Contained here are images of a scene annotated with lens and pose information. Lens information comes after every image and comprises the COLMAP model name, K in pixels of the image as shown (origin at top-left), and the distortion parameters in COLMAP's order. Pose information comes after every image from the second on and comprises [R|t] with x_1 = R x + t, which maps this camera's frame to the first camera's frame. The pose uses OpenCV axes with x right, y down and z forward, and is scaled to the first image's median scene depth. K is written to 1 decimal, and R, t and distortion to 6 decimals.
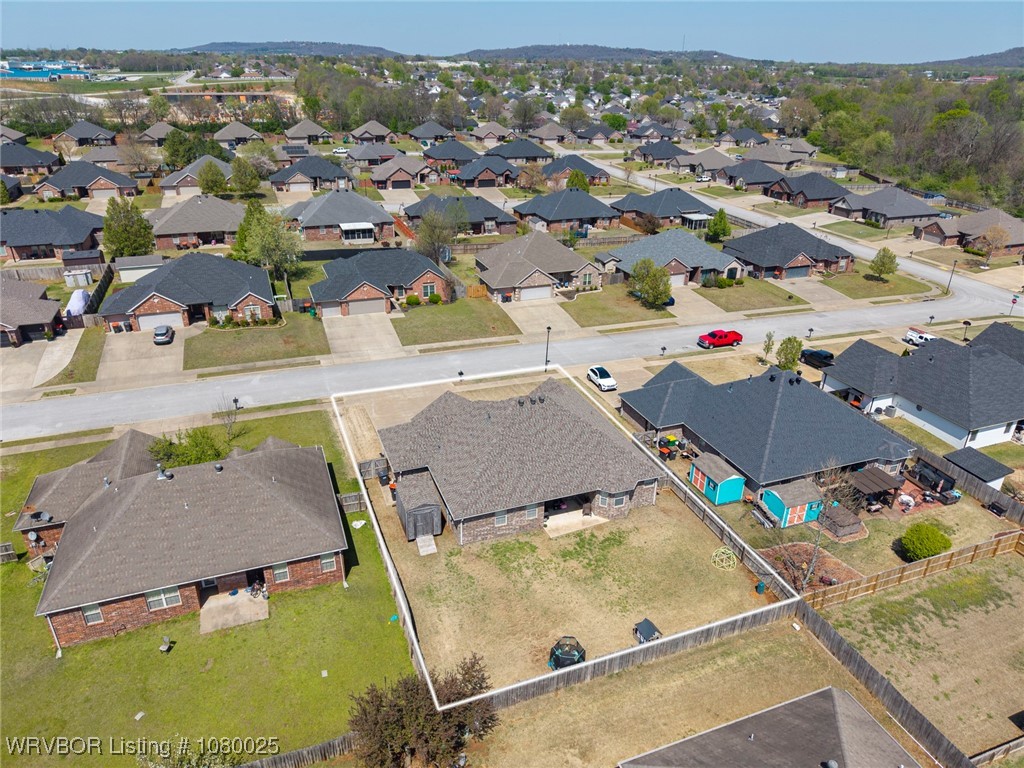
lens RADIAL K [[676.9, 0, 512.0], [0, 676.9, 384.0], [0, 0, 1]] dist [0.075037, -0.124859]
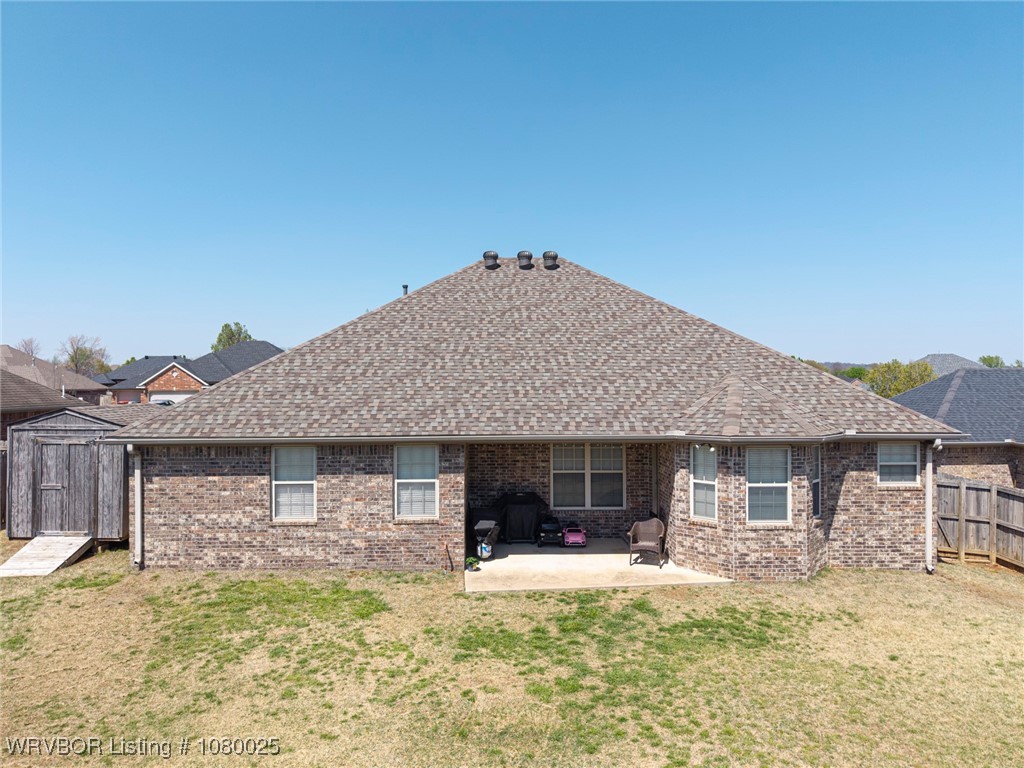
lens RADIAL K [[688.1, 0, 510.9], [0, 688.1, 387.3], [0, 0, 1]] dist [0.019035, -0.020984]
pose [[0.944538, -0.013096, -0.328142, 0.099516], [-0.125301, 0.909243, -0.396959, 0.162449], [0.303560, 0.416060, 0.857173, 0.479222]]
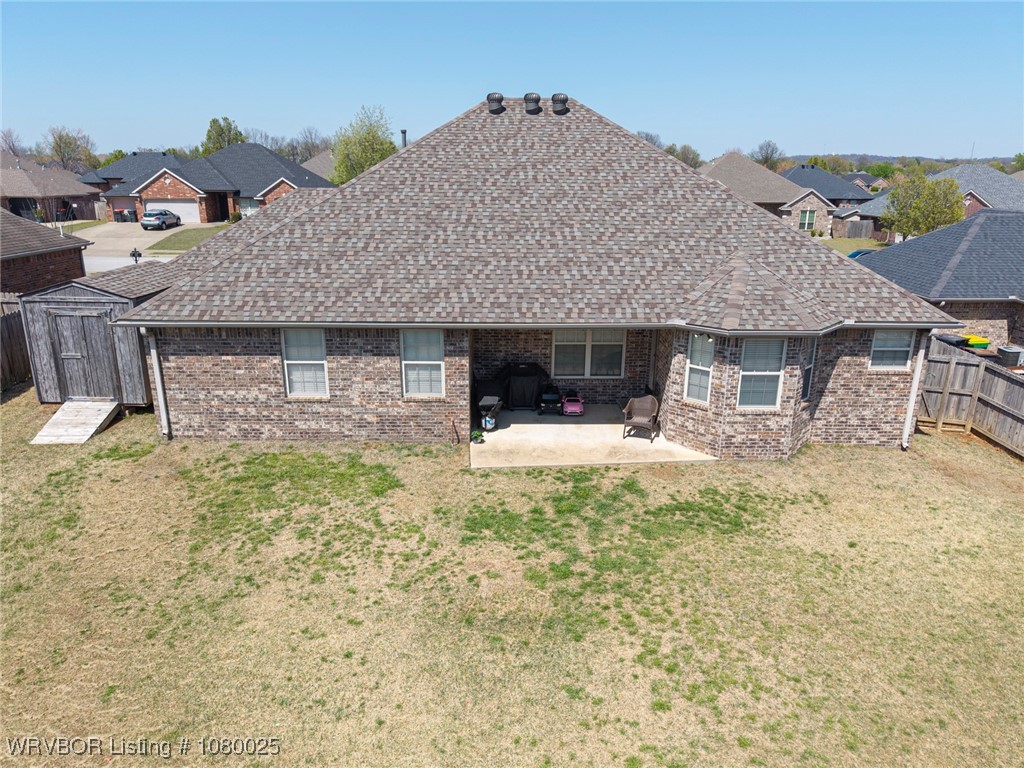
lens RADIAL K [[685.8, 0, 510.6], [0, 685.8, 391.9], [0, 0, 1]] dist [0.028250, -0.037909]
pose [[0.941554, 0.095919, -0.322918, 0.100182], [-0.137695, 0.984451, -0.109069, 0.141877], [0.307435, 0.147158, 0.940121, 0.469929]]
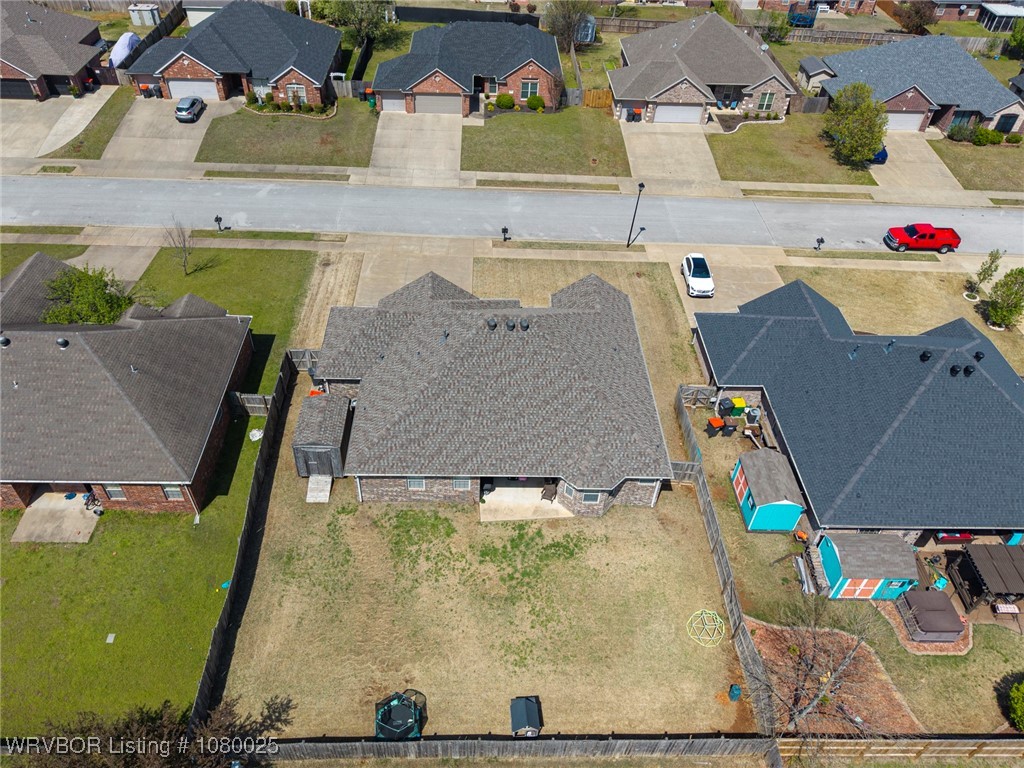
lens RADIAL K [[733.6, 0, 490.9], [0, 733.6, 410.4], [0, 0, 1]] dist [0.063697, -0.087826]
pose [[0.938915, 0.246231, -0.240435, 0.144080], [-0.158435, 0.929462, 0.333165, -0.093997], [0.305511, -0.274720, 0.911697, 0.201509]]
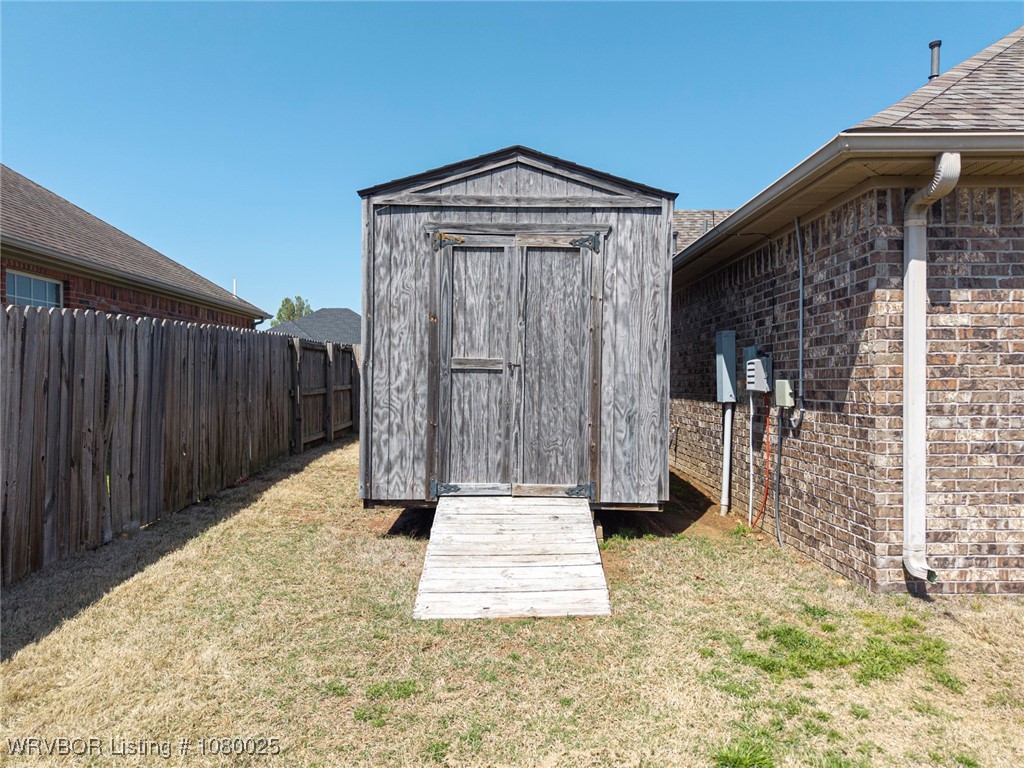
lens RADIAL K [[676.9, 0, 512.0], [0, 676.9, 384.0], [0, 0, 1]] dist [0.075037, -0.124859]
pose [[0.937662, -0.015246, -0.347213, -0.056204], [-0.131914, 0.908665, -0.396140, 0.156523], [0.321540, 0.417248, 0.850009, 0.558773]]
